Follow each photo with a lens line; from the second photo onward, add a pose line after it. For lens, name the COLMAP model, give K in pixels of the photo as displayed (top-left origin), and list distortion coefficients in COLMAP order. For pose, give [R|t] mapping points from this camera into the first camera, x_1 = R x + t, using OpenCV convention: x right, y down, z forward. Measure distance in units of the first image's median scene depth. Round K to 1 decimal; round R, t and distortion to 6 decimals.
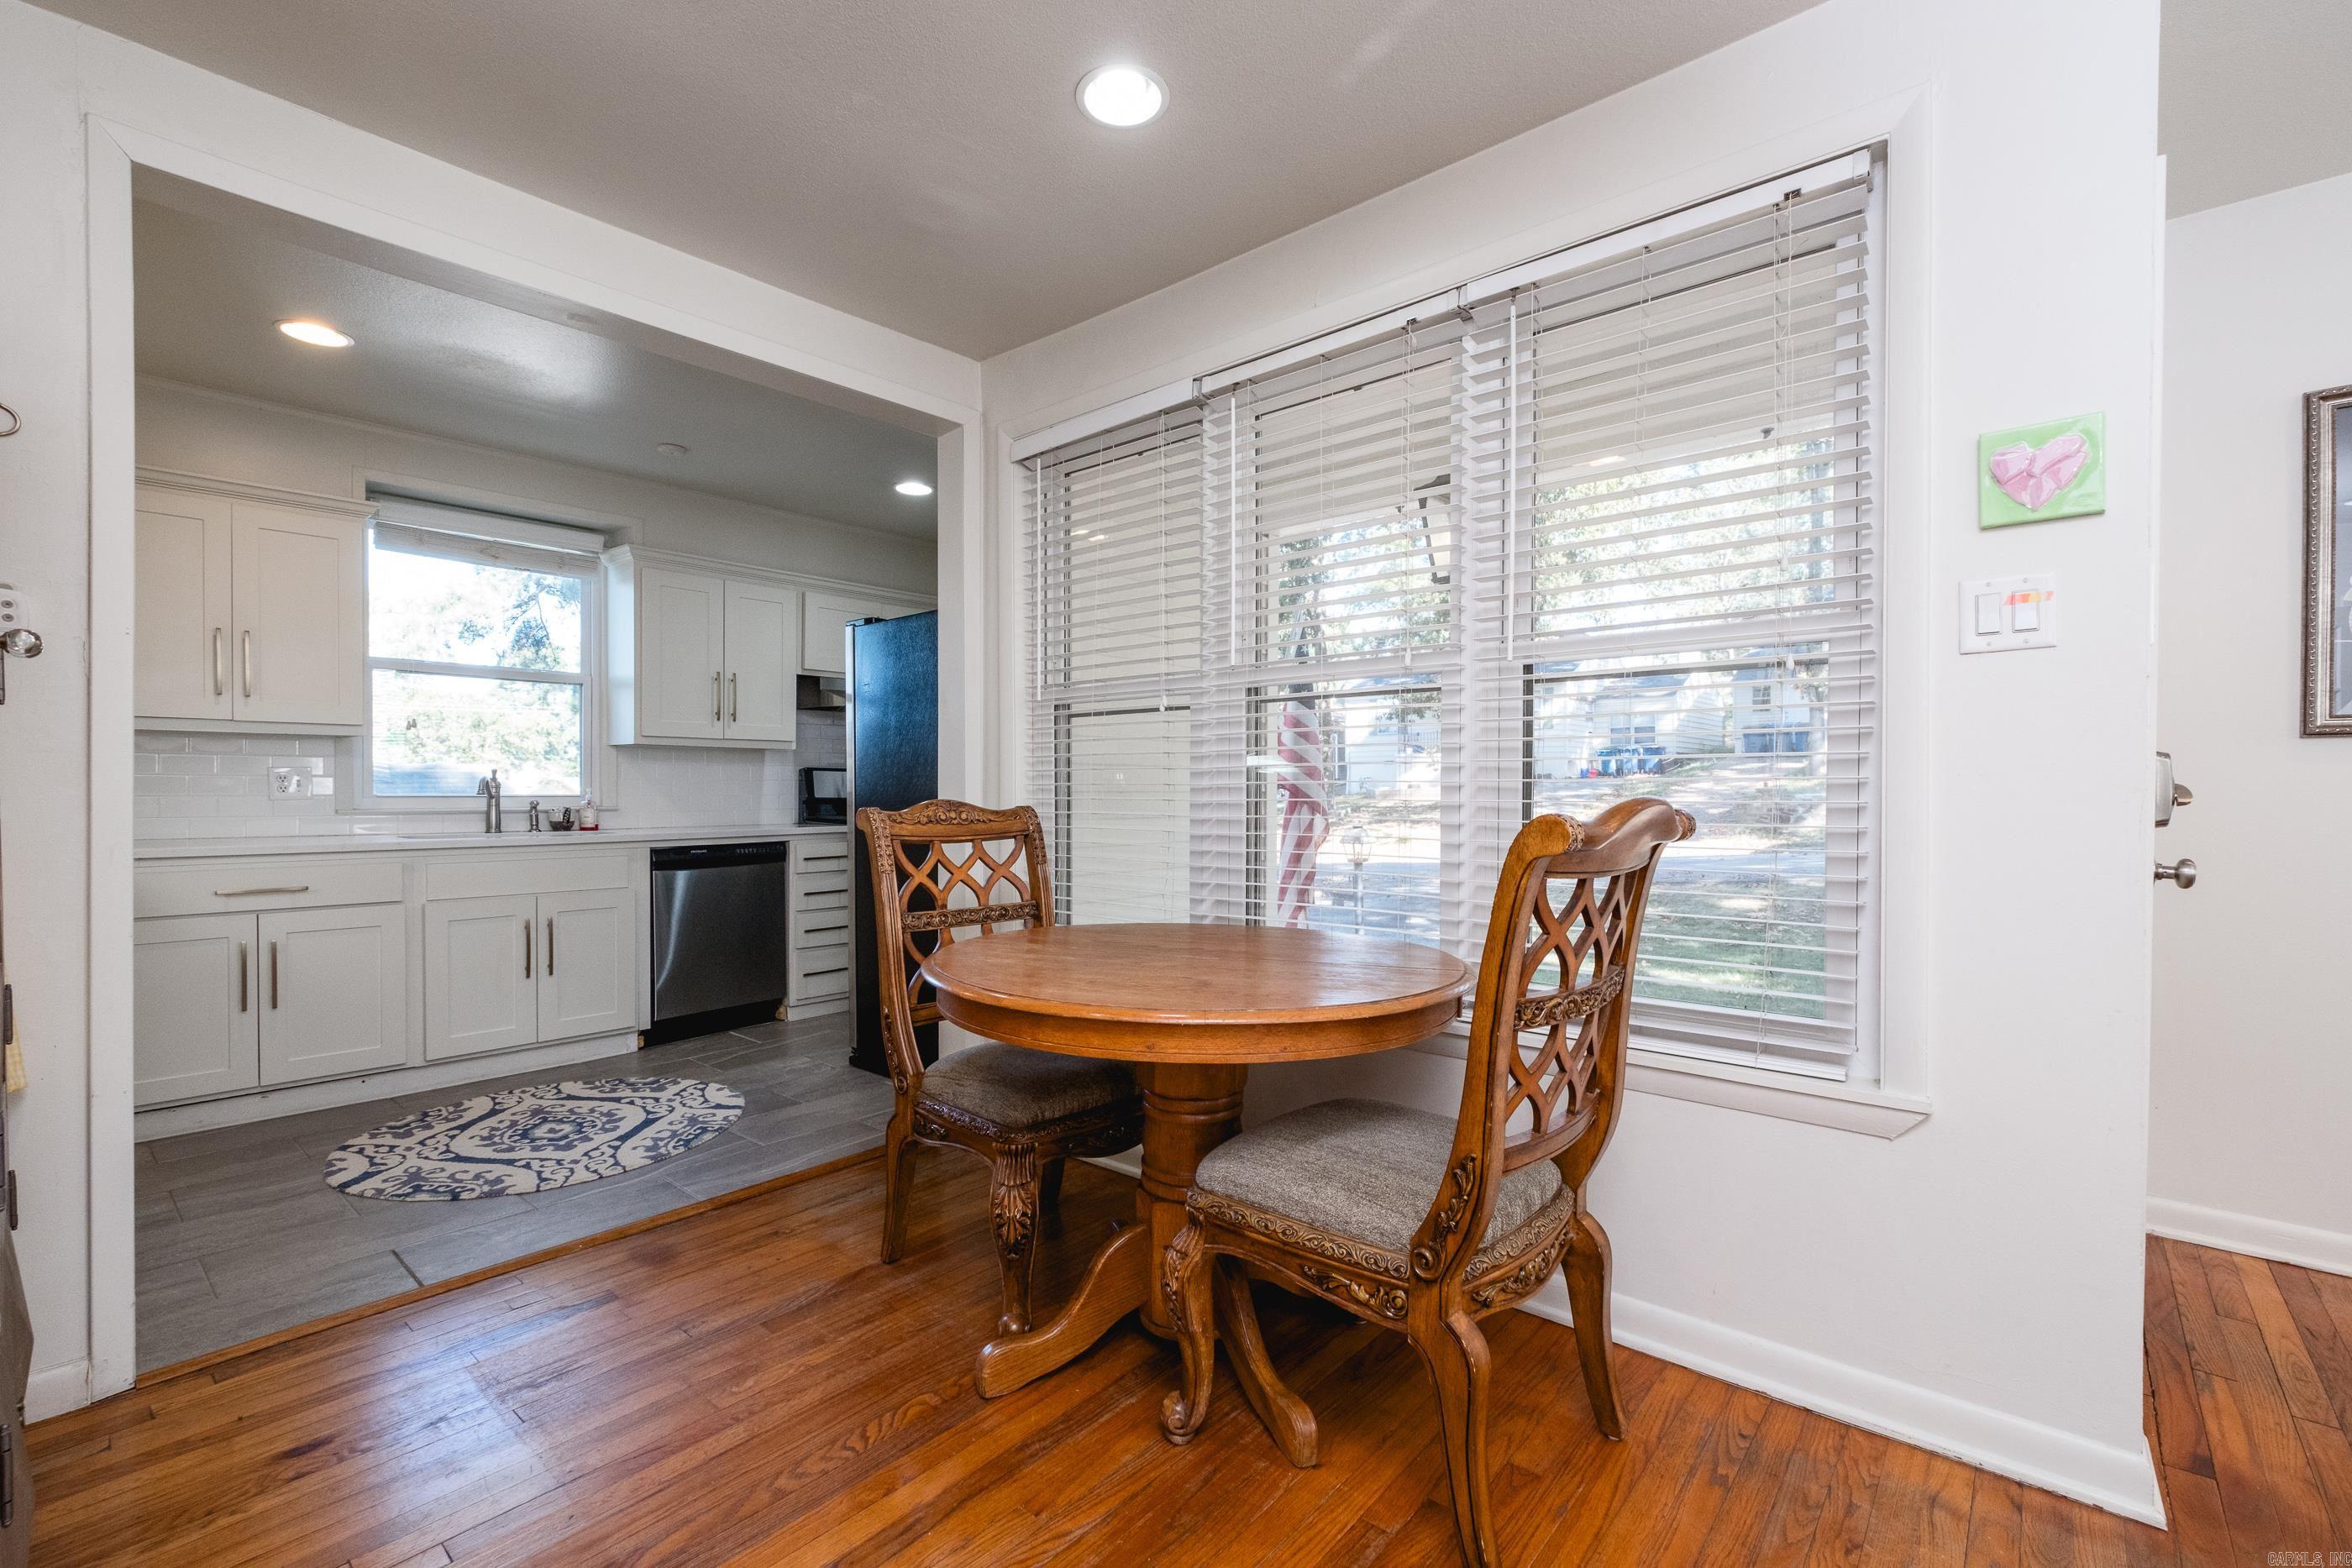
lens RADIAL K [[1028.5, 0, 1174.8], [0, 1028.5, 782.0], [0, 0, 1]] dist [0.004736, -0.004123]
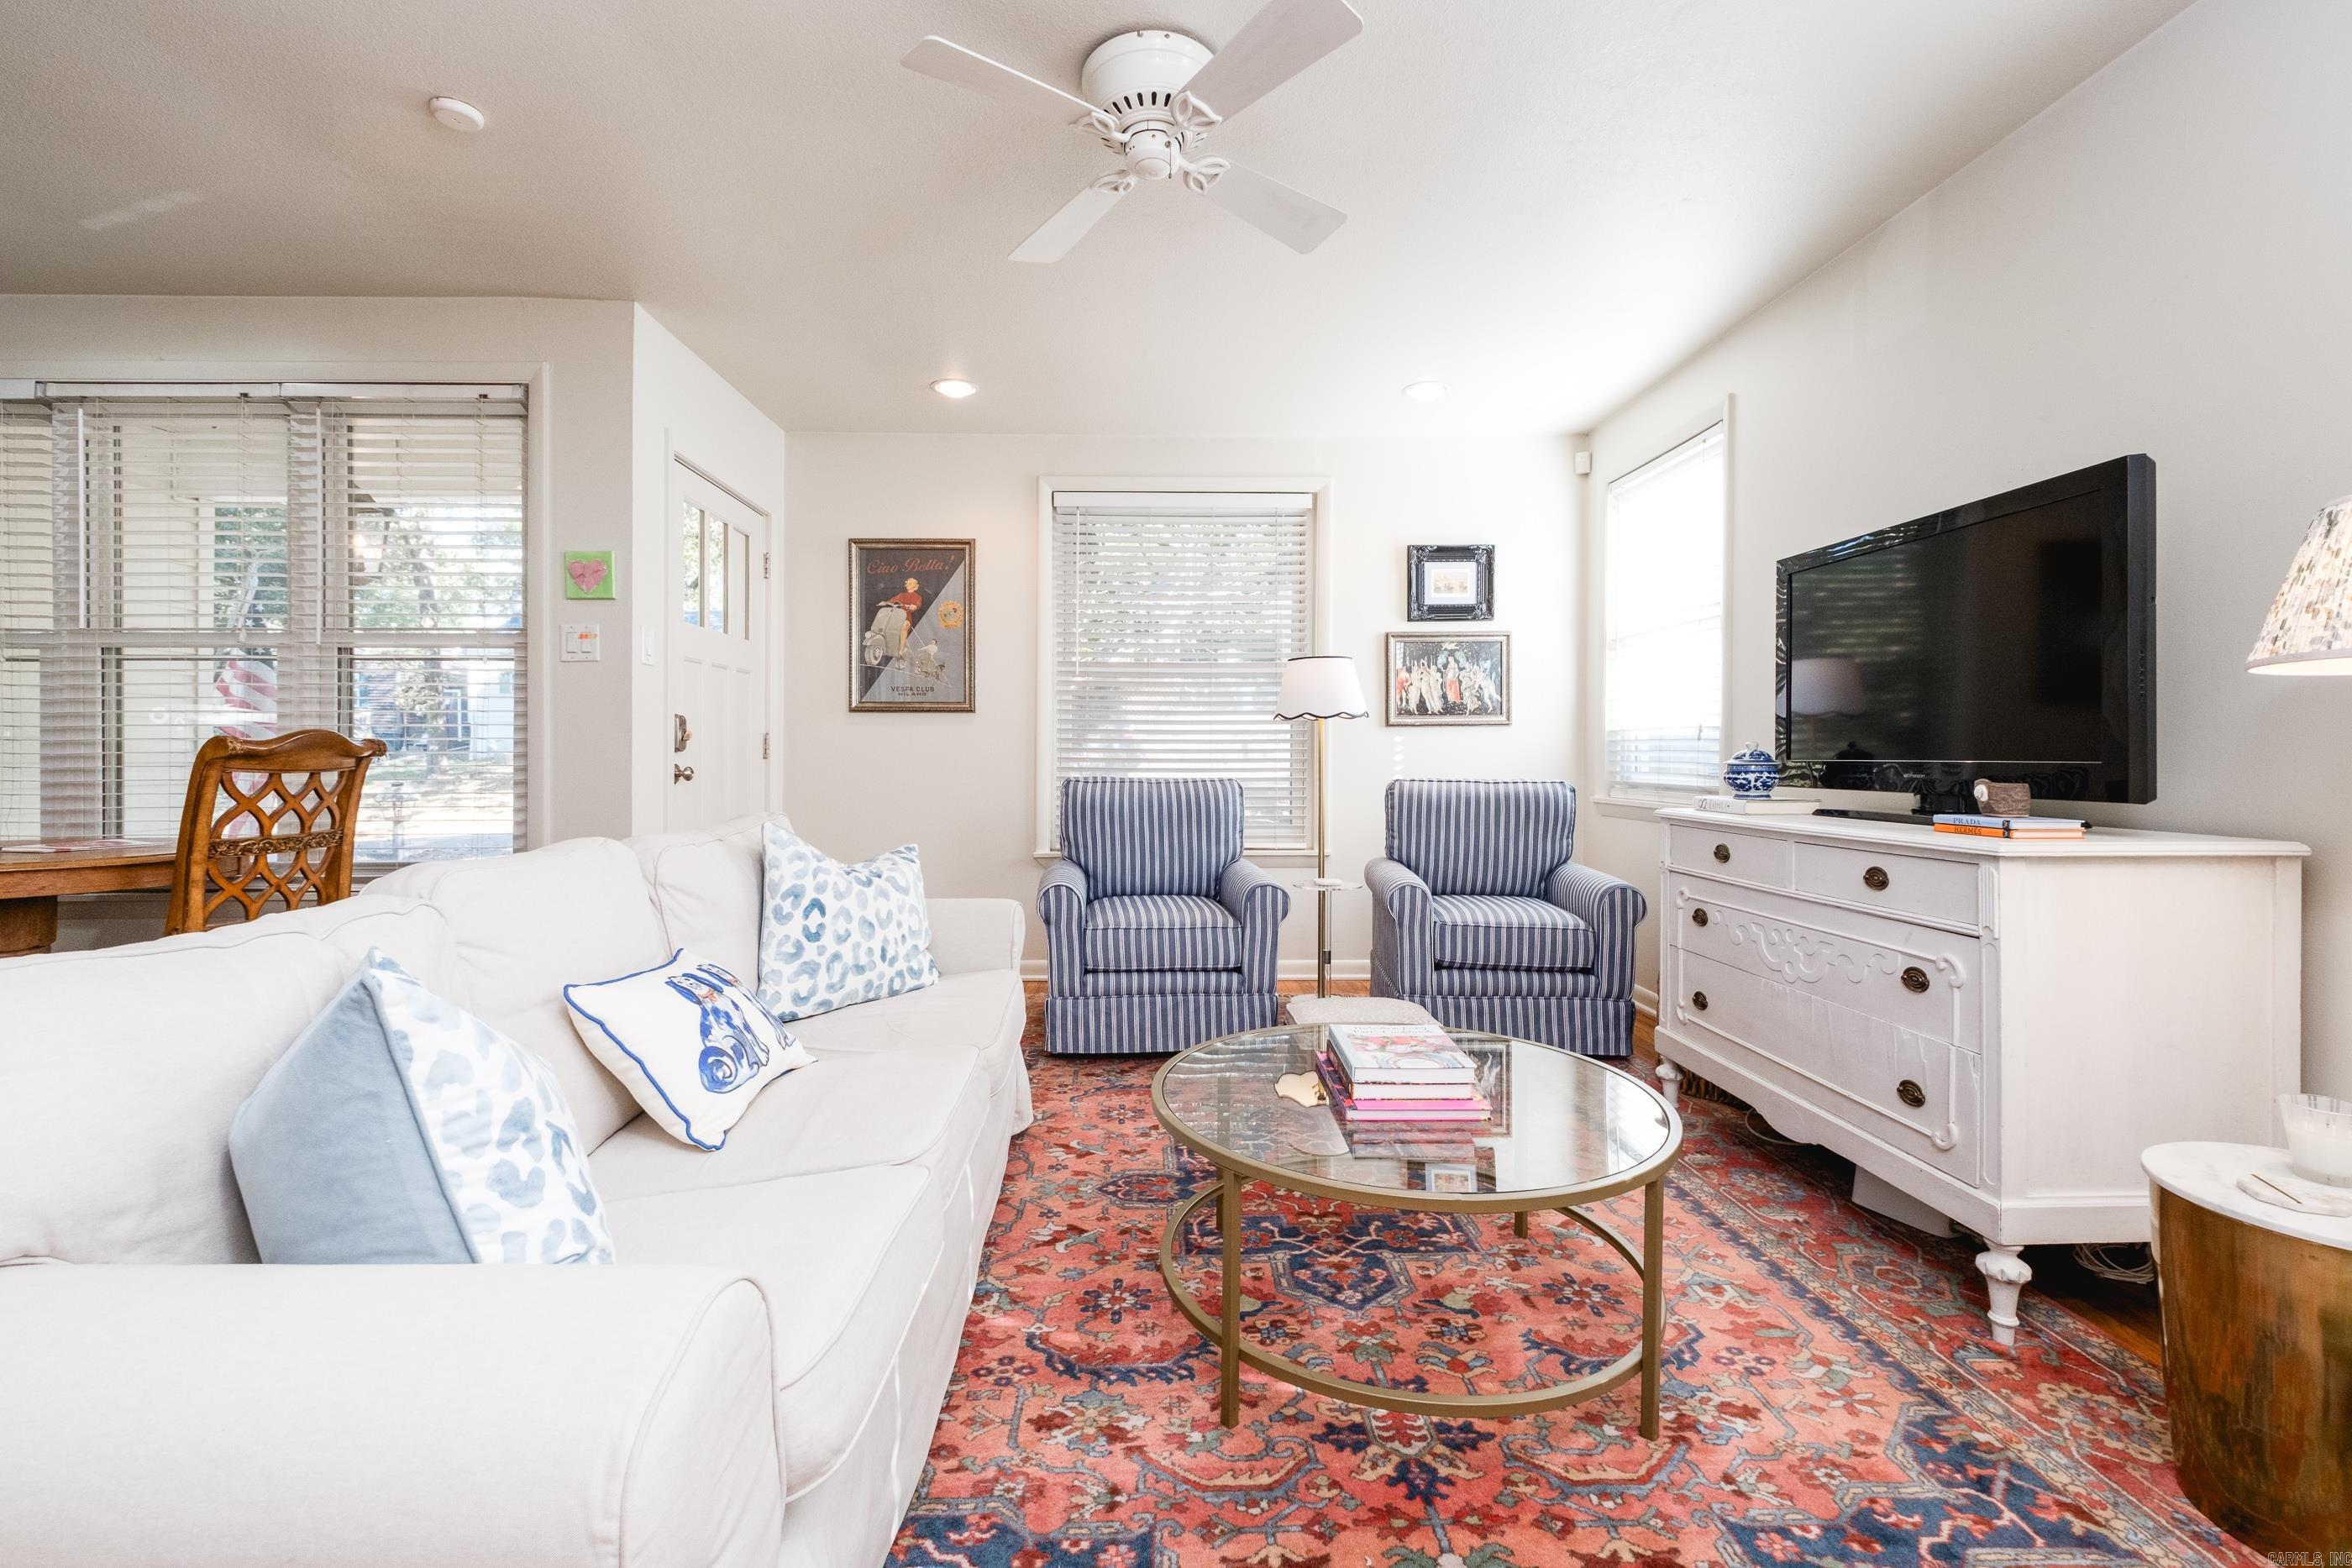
lens RADIAL K [[1016.4, 0, 1163.6], [0, 1016.4, 760.9], [0, 0, 1]] dist [-0.001763, -0.000413]
pose [[0.743318, -0.000644, 0.668938, 0.191478], [-0.007439, 0.999930, 0.009229, 0.021595], [-0.668897, -0.011836, 0.743261, -0.701899]]
